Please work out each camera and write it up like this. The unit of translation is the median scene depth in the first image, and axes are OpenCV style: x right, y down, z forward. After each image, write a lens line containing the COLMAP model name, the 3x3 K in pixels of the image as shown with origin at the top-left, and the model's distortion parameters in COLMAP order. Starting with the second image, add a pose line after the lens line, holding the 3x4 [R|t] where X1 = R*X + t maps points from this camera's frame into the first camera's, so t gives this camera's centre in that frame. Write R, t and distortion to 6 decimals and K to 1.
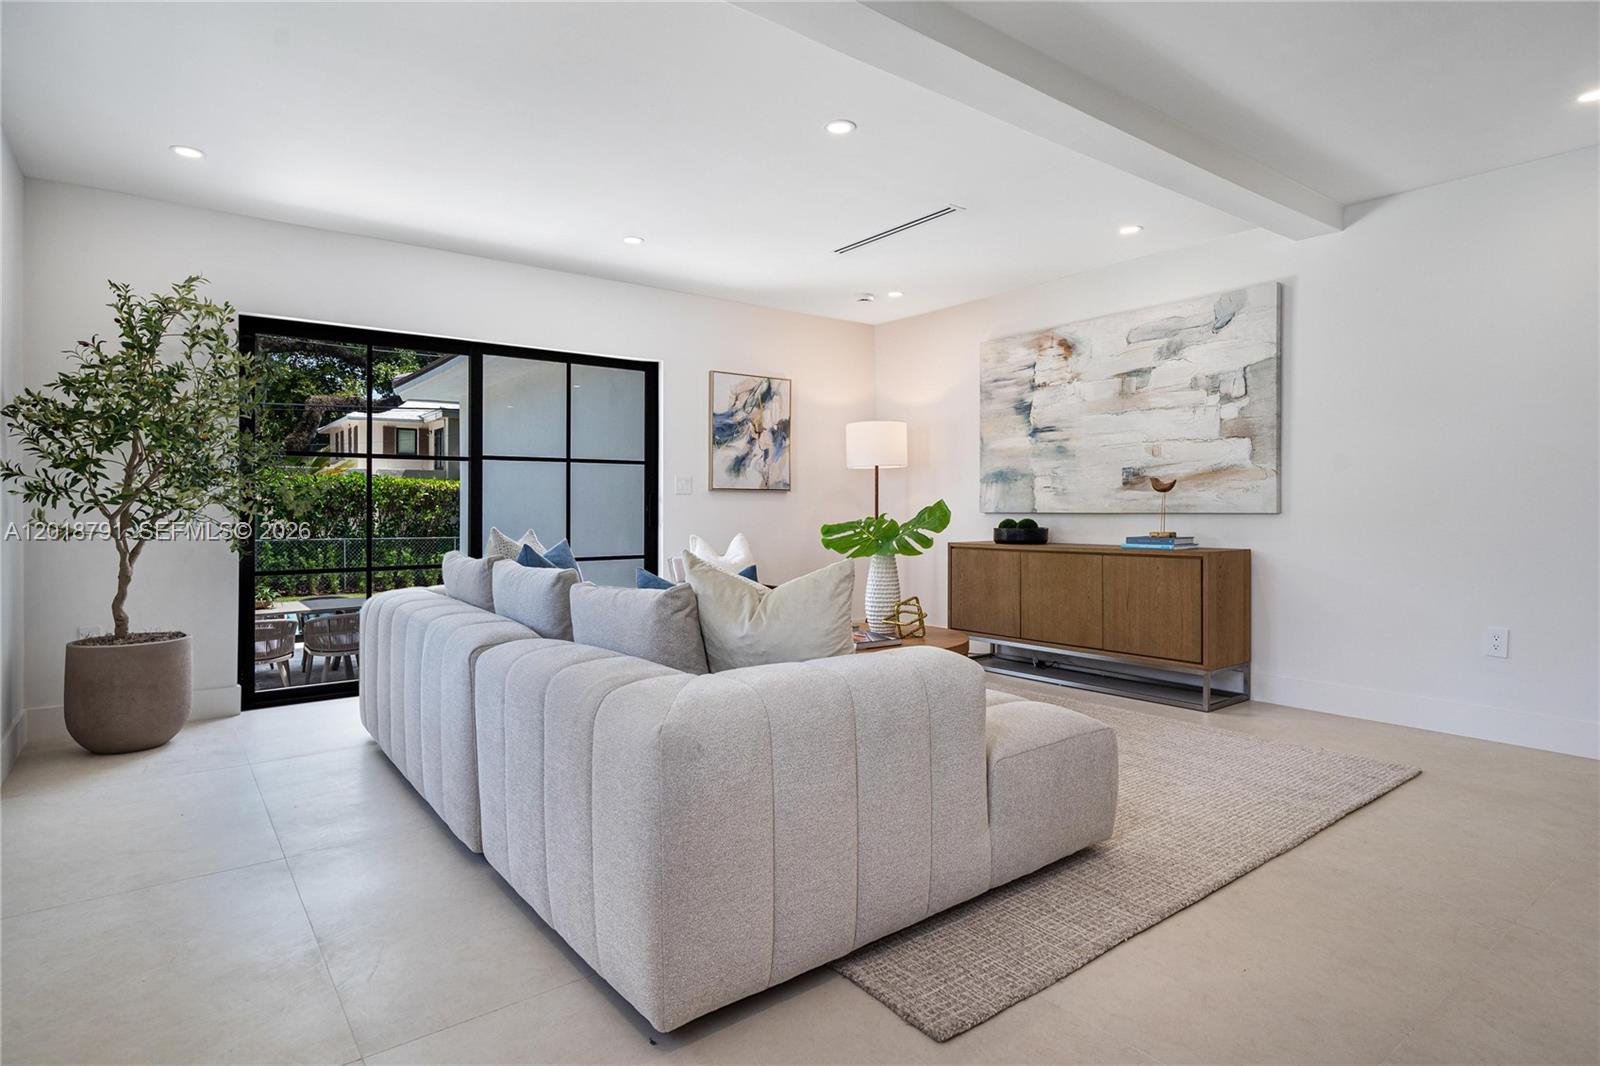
lens RADIAL K [[827.4, 0, 796.4], [0, 827.4, 504.9], [0, 0, 1]] dist [0.004172, 0.000781]
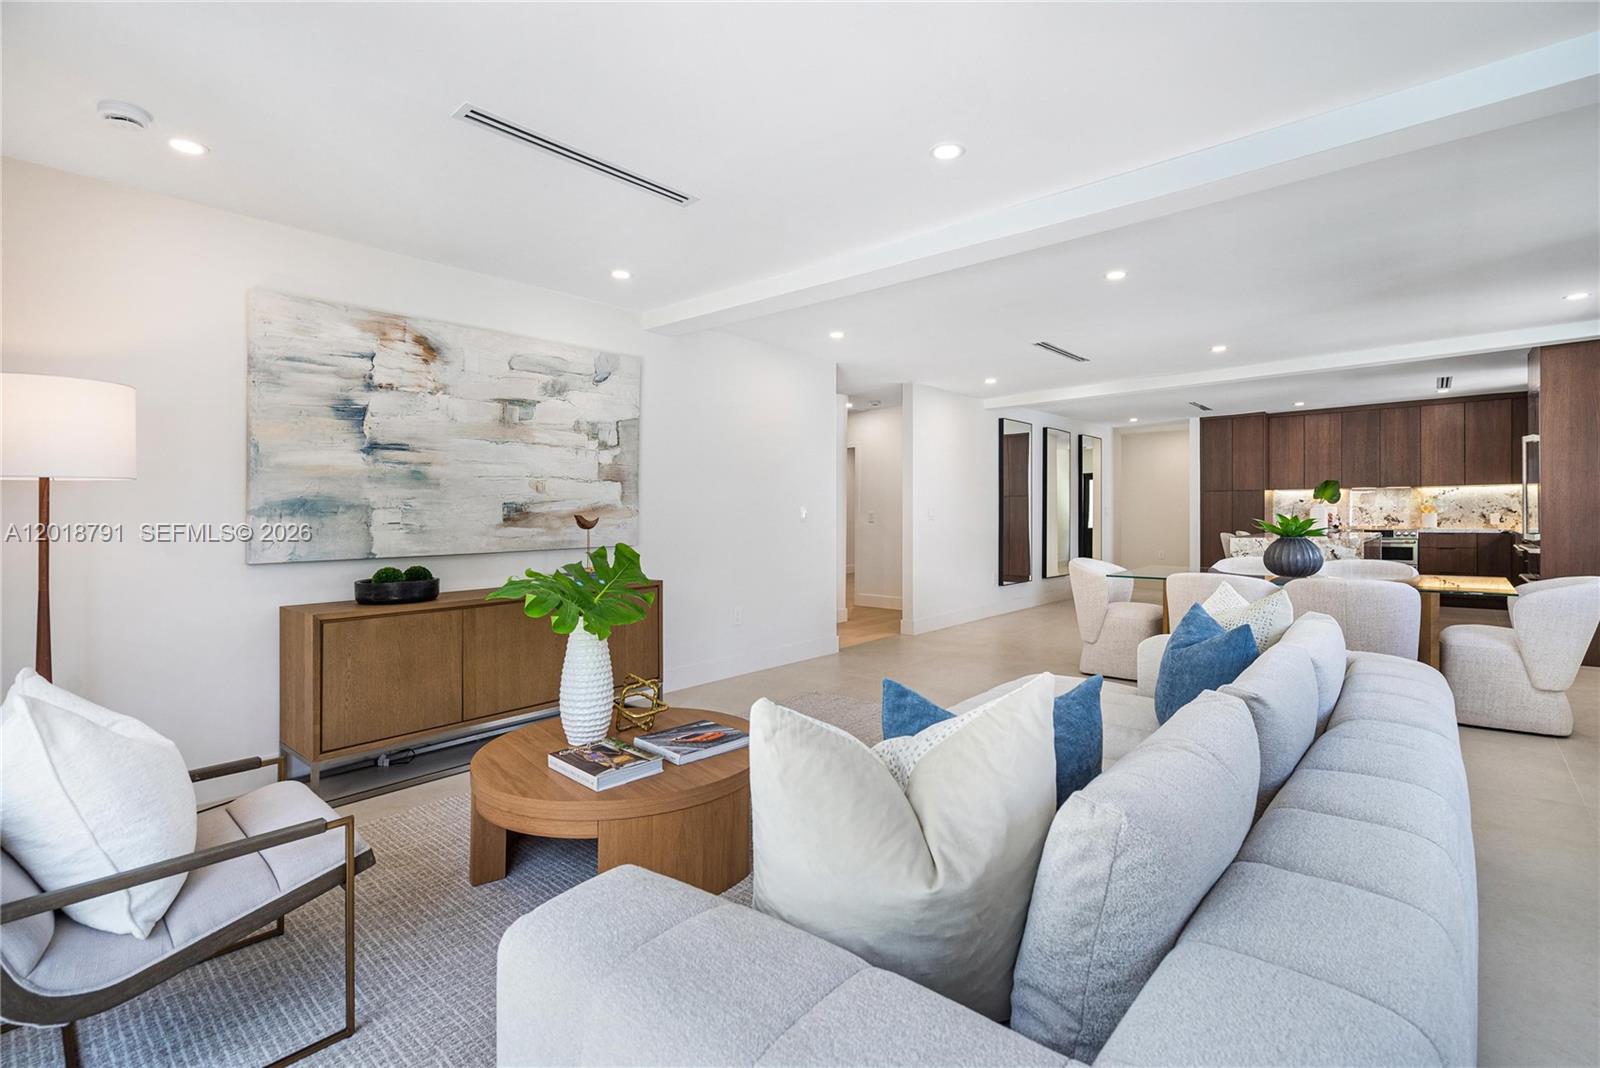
lens RADIAL K [[728.7, 0, 804.6], [0, 728.7, 520.8], [0, 0, 1]] dist [-0.004074, 0.001115]
pose [[-0.193562, -0.003763, 0.981081, -0.417979], [0.011001, 0.999921, 0.006006, -0.023469], [-0.981026, 0.011955, -0.193505, 0.755379]]
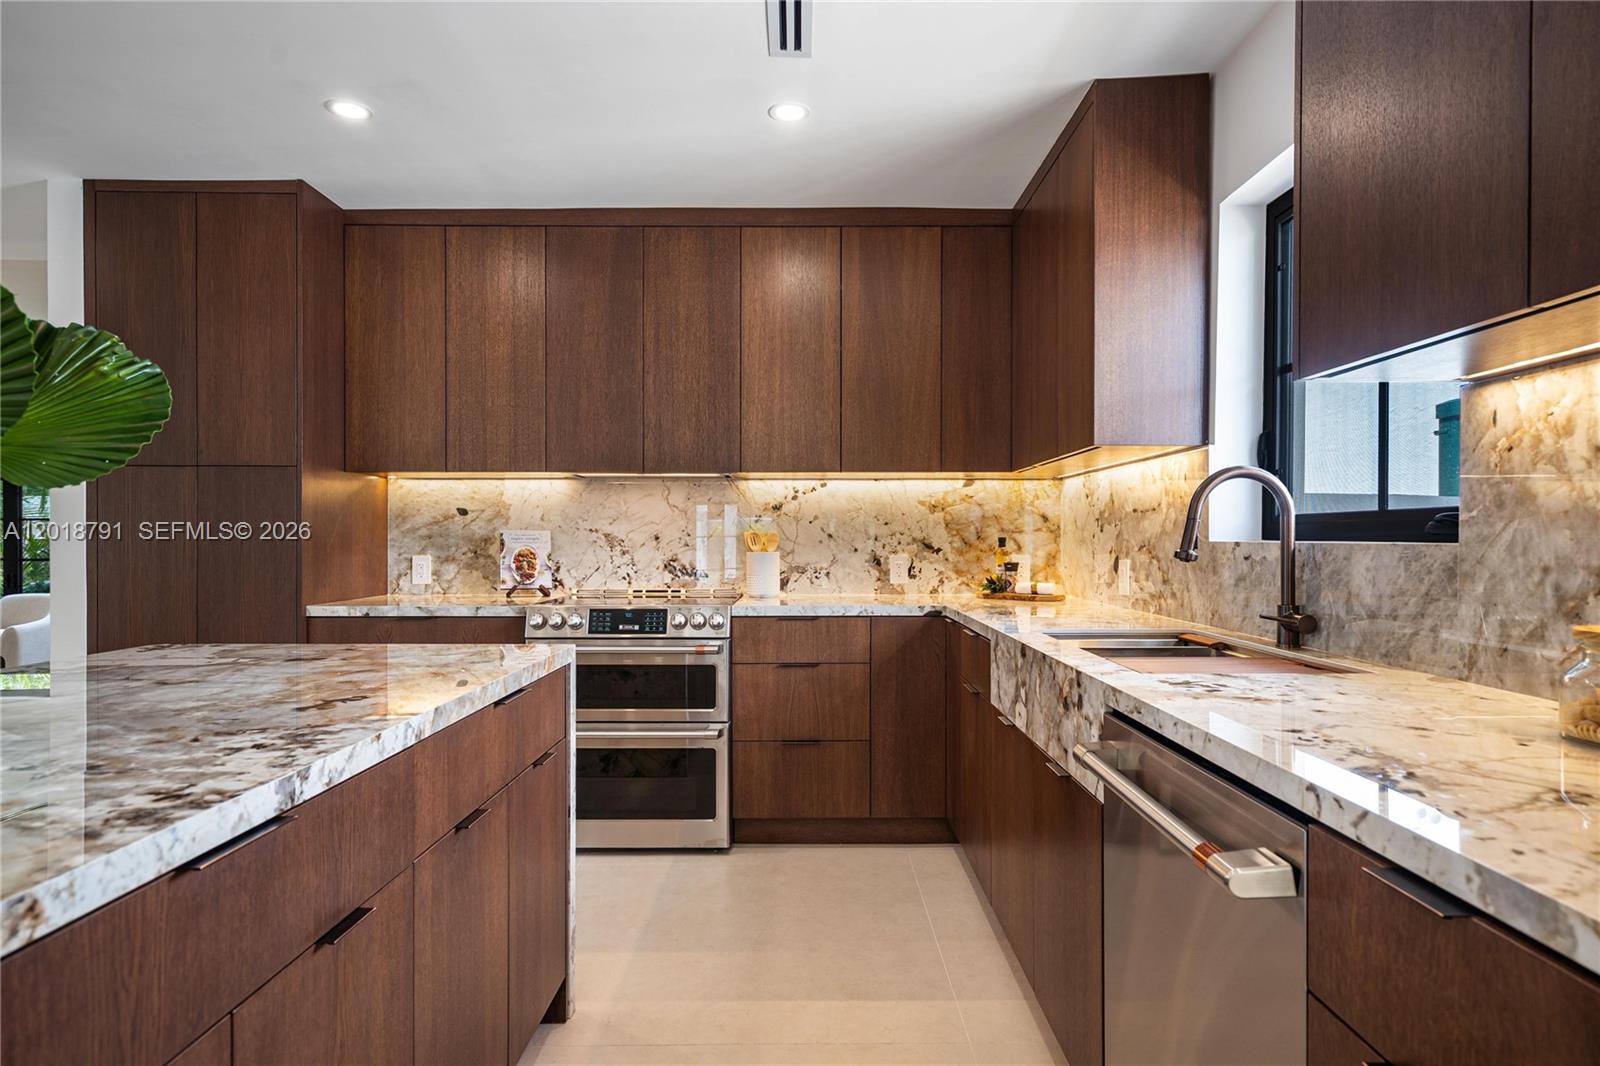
lens RADIAL K [[865.8, 0, 802.3], [0, 865.8, 541.6], [0, 0, 1]] dist [0.003335, 0.000225]
pose [[-0.793979, 0.002270, 0.607941, 0.517532], [0.003032, 0.999995, 0.000226, -0.024002], [-0.607938, 0.002023, -0.793982, -0.472276]]
